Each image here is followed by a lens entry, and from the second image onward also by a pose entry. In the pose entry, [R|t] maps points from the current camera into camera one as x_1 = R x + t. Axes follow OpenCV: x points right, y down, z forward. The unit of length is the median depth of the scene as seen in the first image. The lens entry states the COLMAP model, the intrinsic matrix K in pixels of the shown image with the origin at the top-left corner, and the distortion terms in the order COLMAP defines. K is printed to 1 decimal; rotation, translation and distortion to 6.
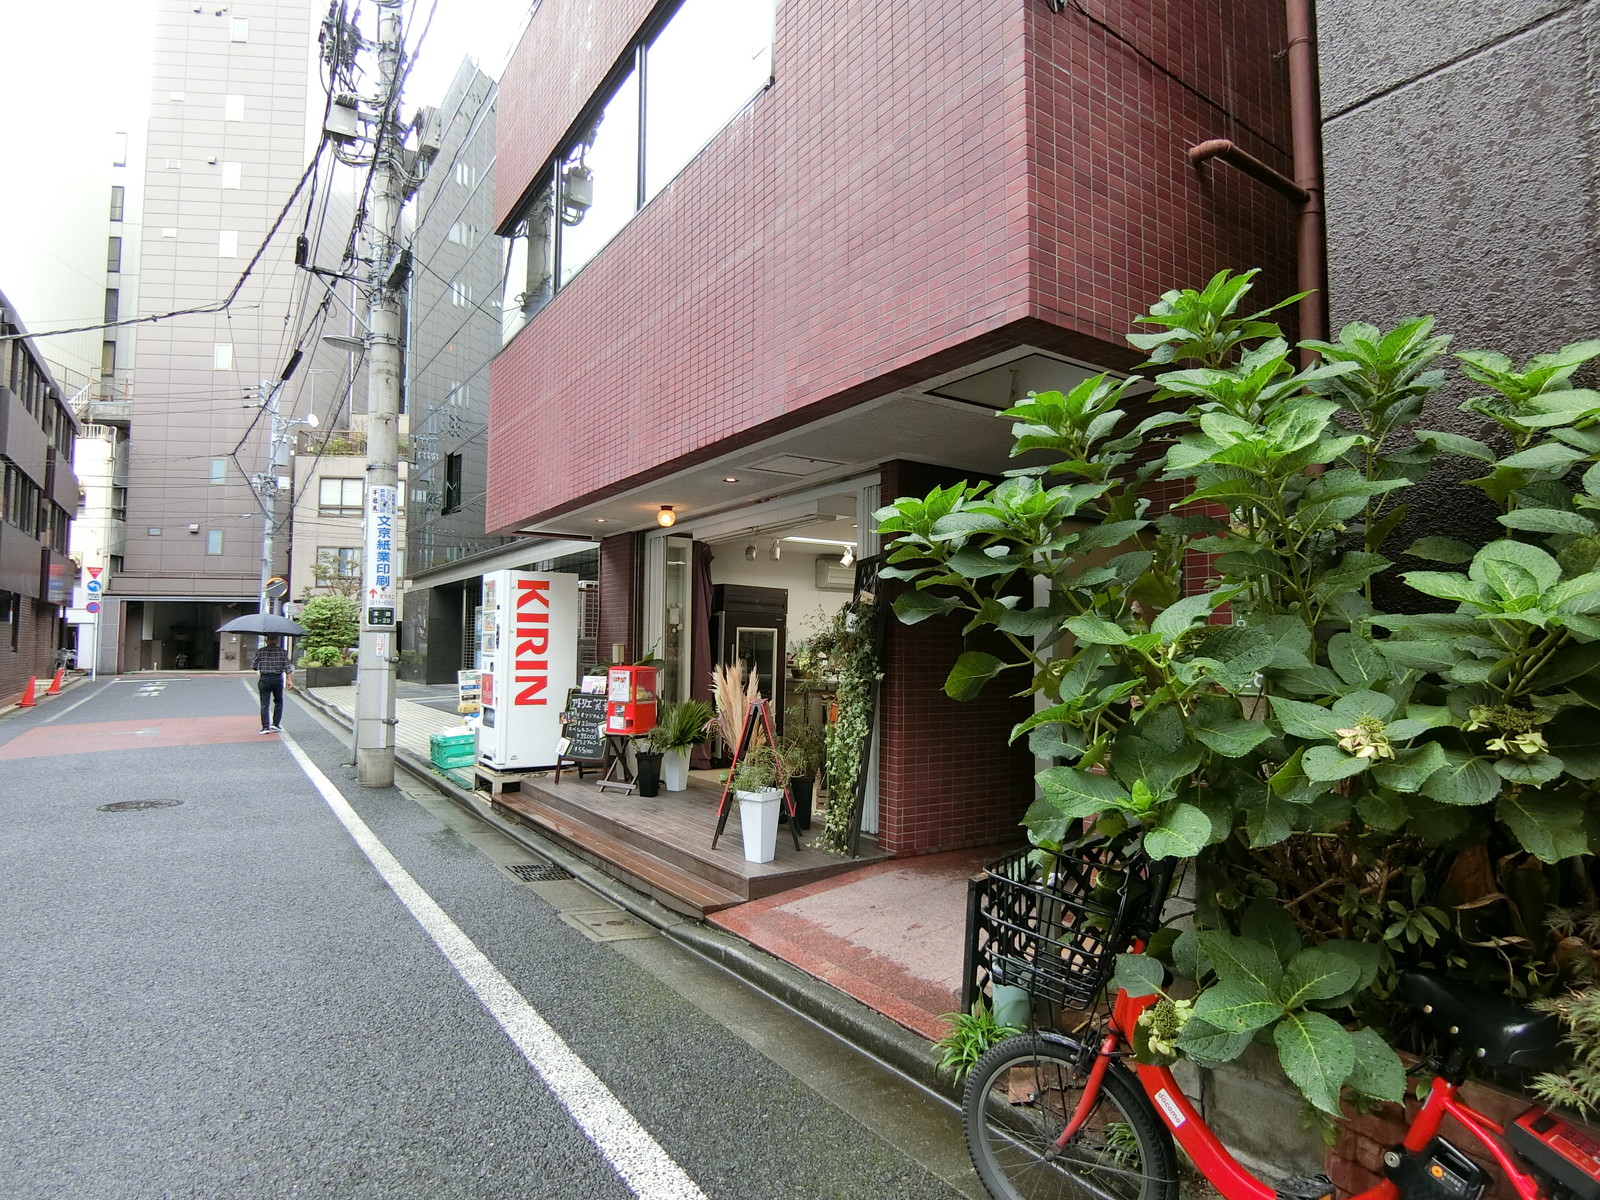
lens RADIAL K [[877.9, 0, 774.1], [0, 877.9, 594.6], [0, 0, 1]] dist [-0.016130, -0.000220]
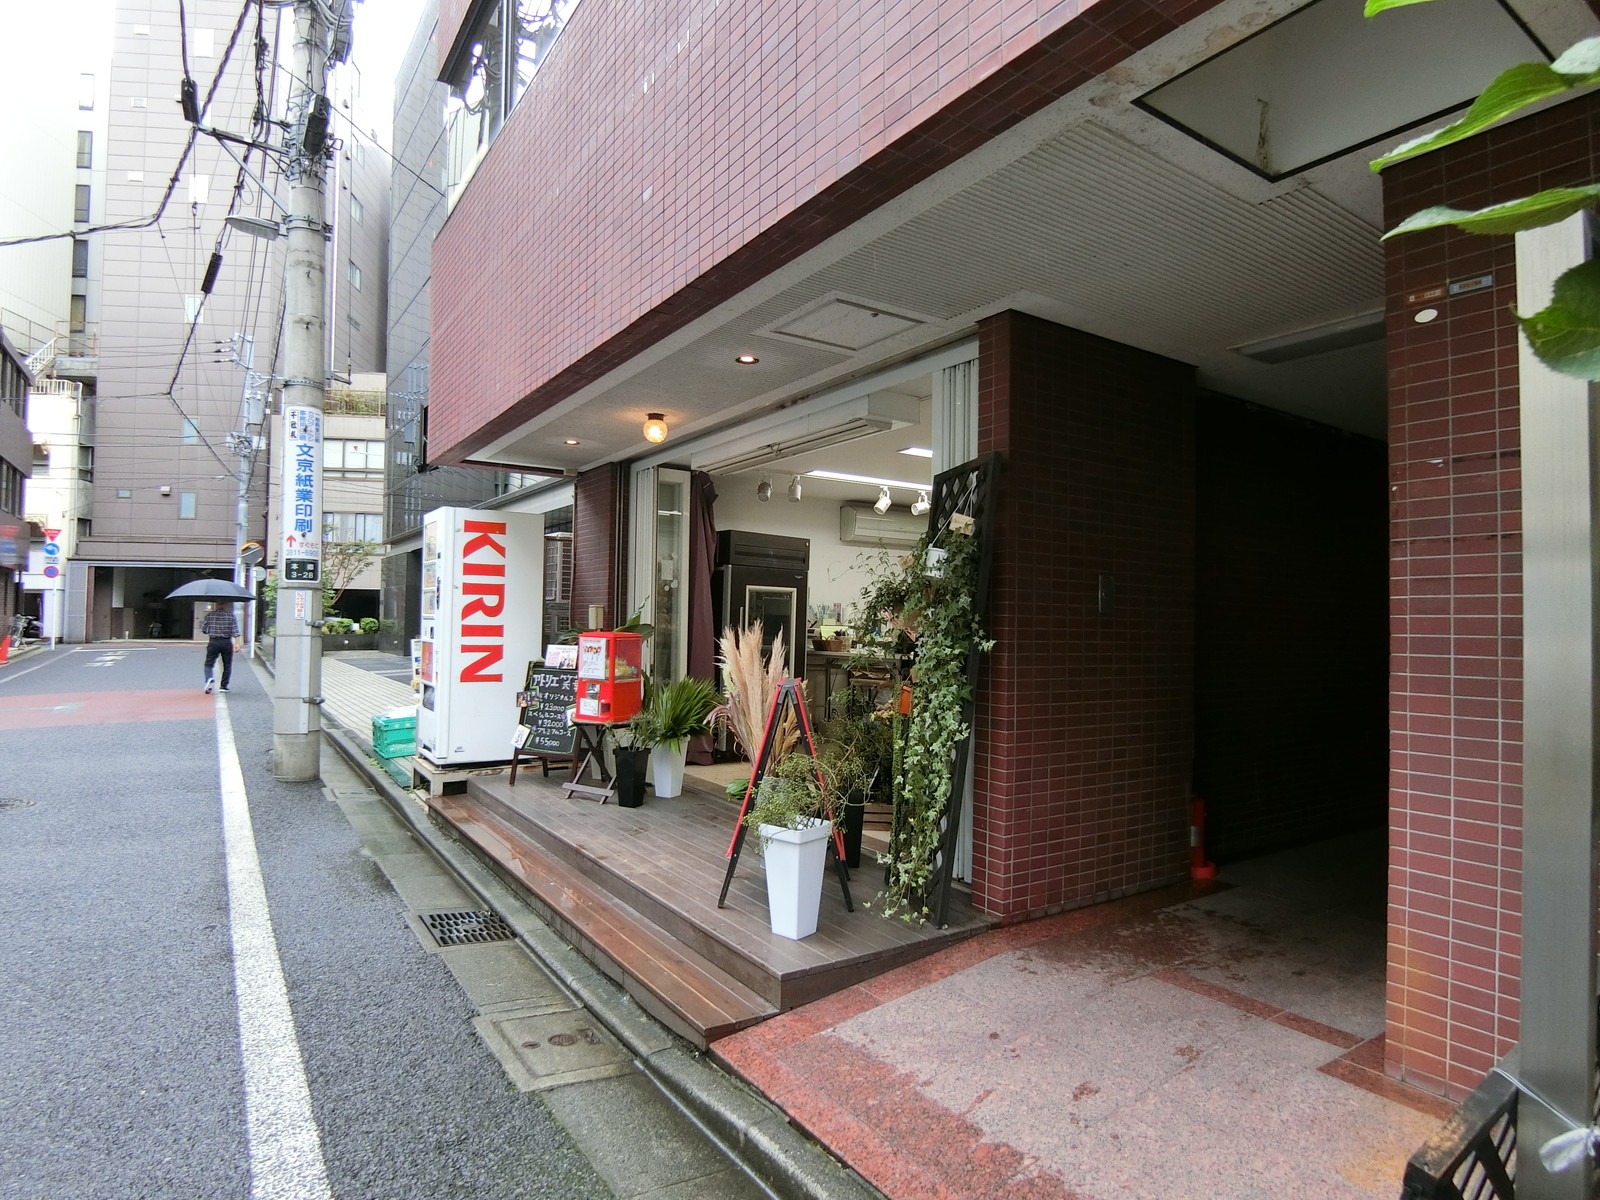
lens RADIAL K [[882.7, 0, 766.7], [0, 882.7, 608.2], [0, 0, 1]] dist [0.002871, 0.000480]
pose [[0.999946, 0.007964, -0.006747, -0.021929], [-0.007655, 0.998973, 0.044663, 0.025704], [0.007096, -0.044608, 0.998979, 0.239694]]
